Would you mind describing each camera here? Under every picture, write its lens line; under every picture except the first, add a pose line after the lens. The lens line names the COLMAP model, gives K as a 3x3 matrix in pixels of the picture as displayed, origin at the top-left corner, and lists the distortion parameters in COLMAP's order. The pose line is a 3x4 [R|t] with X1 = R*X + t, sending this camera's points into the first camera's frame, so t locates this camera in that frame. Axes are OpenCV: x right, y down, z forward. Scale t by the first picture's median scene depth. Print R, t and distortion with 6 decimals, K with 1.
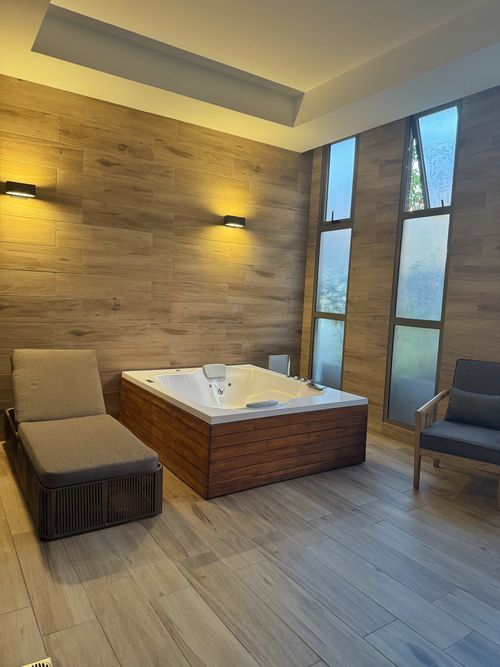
lens RADIAL K [[471.9, 0, 249.9], [0, 471.9, 335.2], [0, 0, 1]] dist [-0.001863, -0.009779]
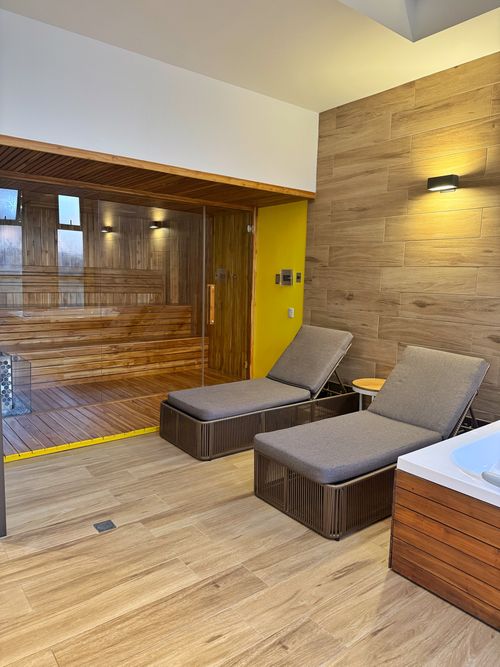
lens RADIAL K [[471.9, 0, 249.5], [0, 471.9, 331.7], [0, 0, 1]] dist [-0.001863, -0.009779]
pose [[0.073154, 0.069595, -0.994889, 0.457897], [-0.116312, 0.991350, 0.060795, -0.019130], [0.990515, 0.111271, 0.080616, 0.554531]]
